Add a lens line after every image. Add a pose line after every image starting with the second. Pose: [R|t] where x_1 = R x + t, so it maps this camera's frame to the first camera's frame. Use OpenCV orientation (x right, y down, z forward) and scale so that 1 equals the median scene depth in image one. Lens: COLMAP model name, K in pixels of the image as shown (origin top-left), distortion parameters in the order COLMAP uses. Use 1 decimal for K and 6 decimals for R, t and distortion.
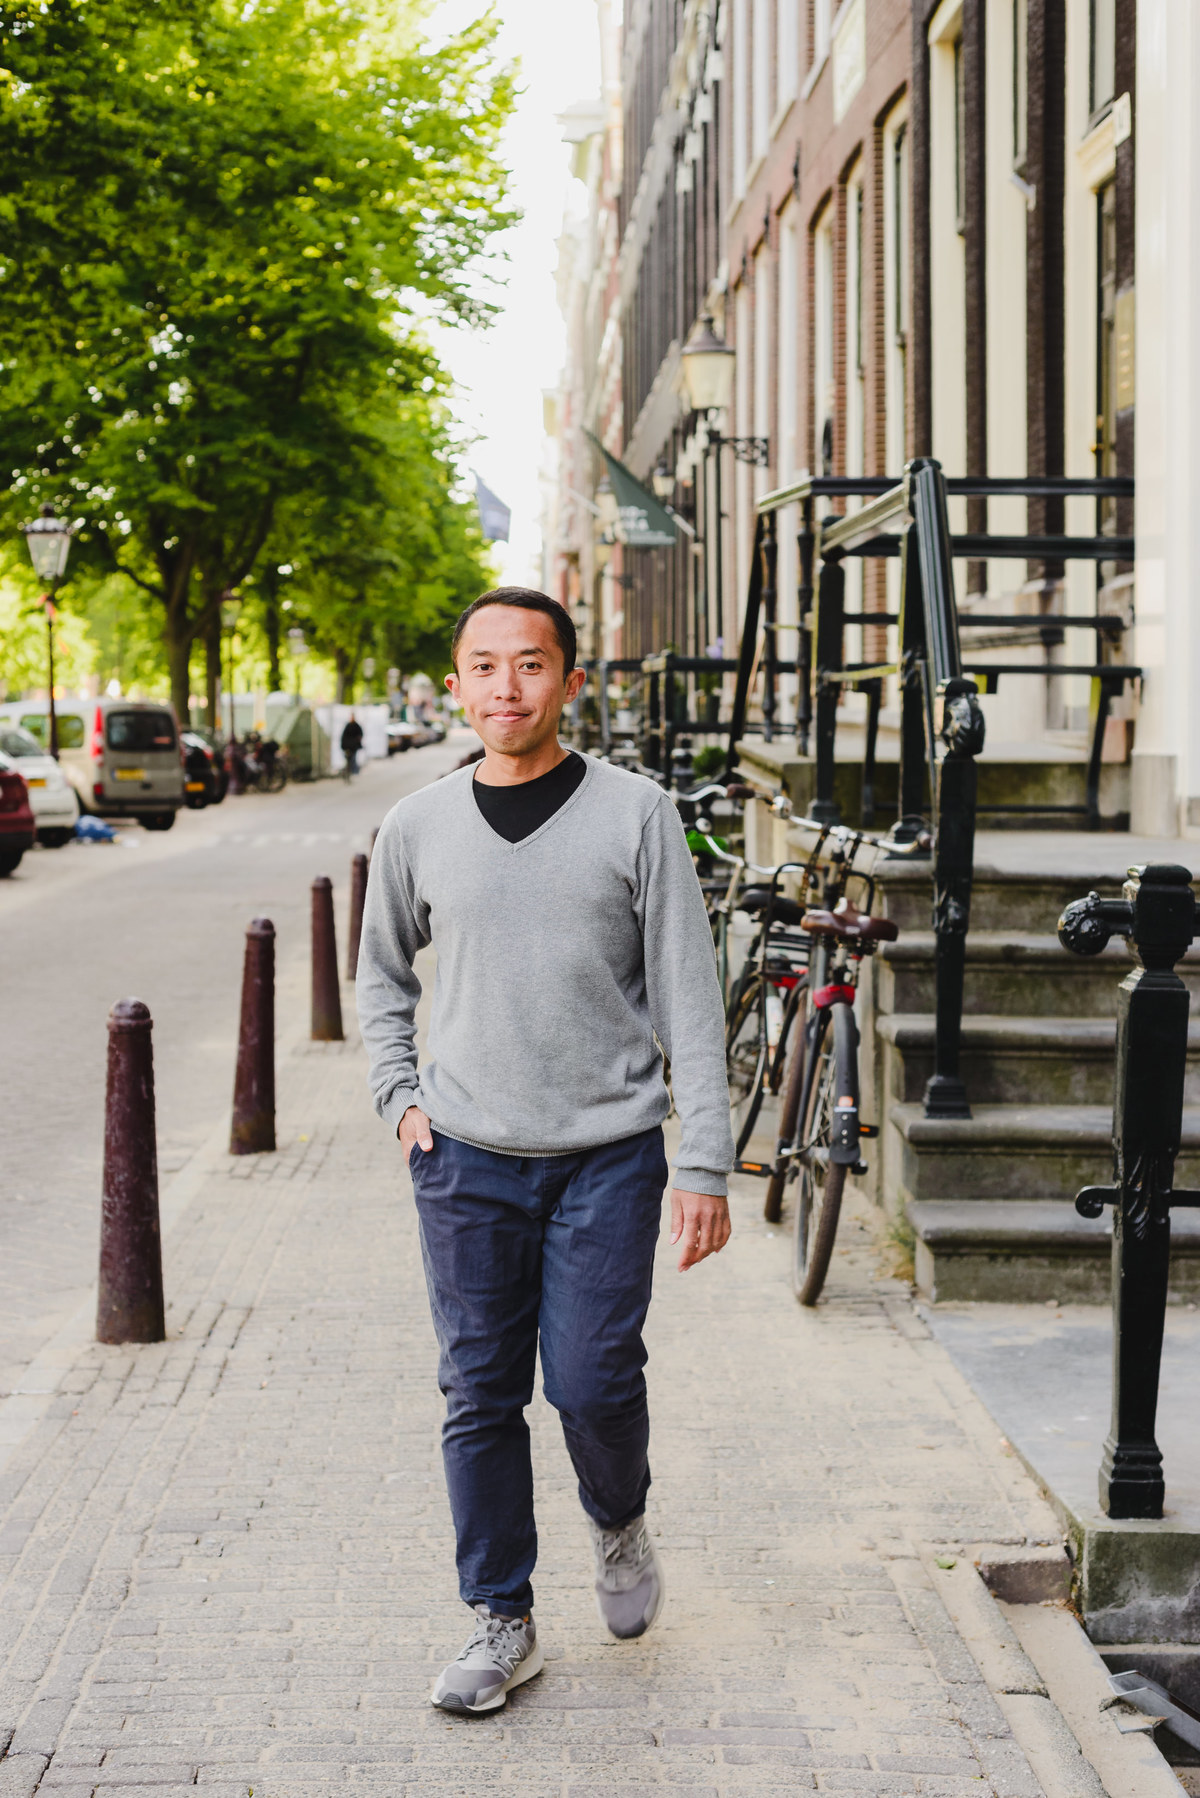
lens RADIAL K [[2873.7, 0, 600.0], [0, 2873.7, 899.0], [0, 0, 1]] dist [0.017292, -0.020479]
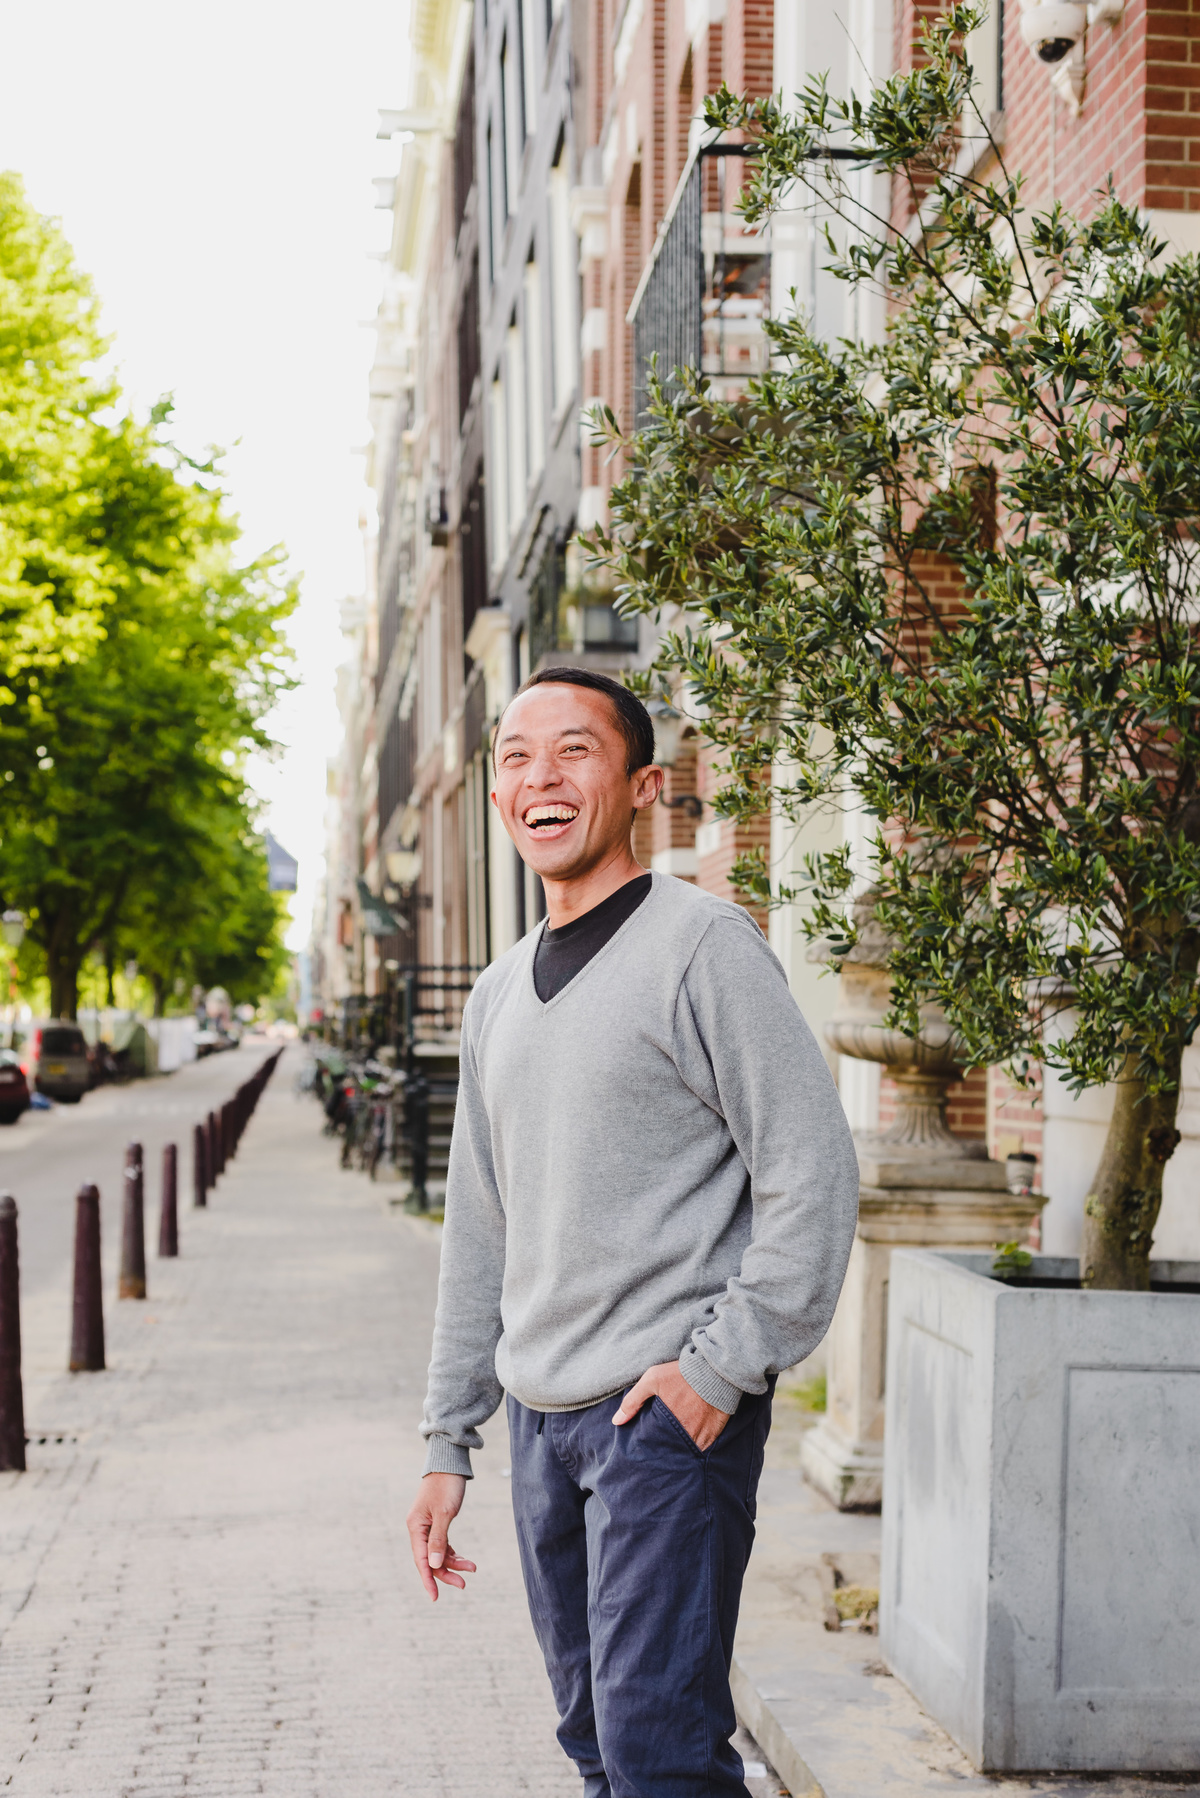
lens RADIAL K [[2599.2, 0, 603.8], [0, 2599.2, 916.1], [0, 0, 1]] dist [0.016025, 0.014798]
pose [[0.996253, -0.001955, 0.086459, 0.007807], [0.010978, 0.994516, -0.104005, 0.015118], [-0.085782, 0.104564, 0.990812, -0.278316]]
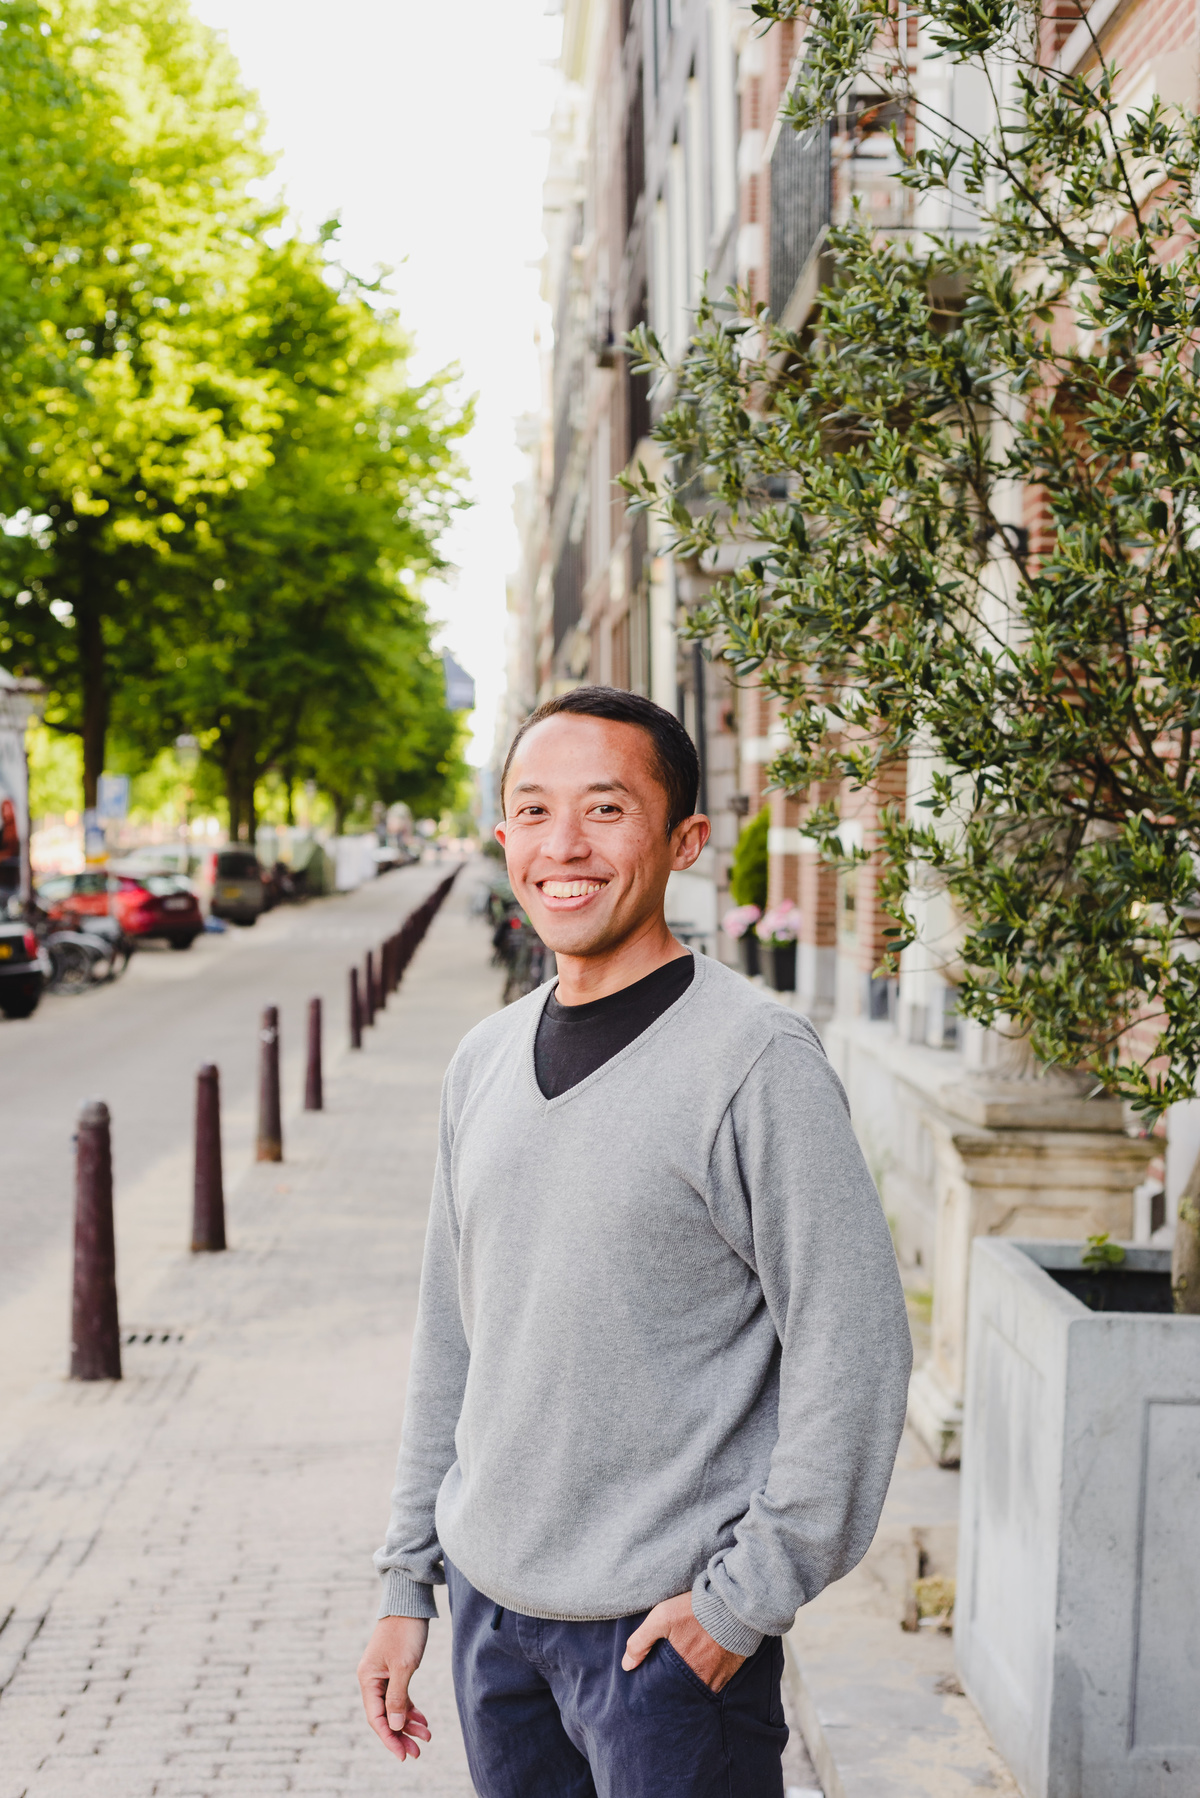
lens RADIAL K [[2599.2, 0, 603.8], [0, 2599.2, 916.1], [0, 0, 1]] dist [0.016025, 0.014798]
pose [[0.999850, -0.001818, 0.017203, 0.010939], [0.002399, 0.999426, -0.033802, 0.011408], [-0.017132, 0.033838, 0.999280, -0.273953]]
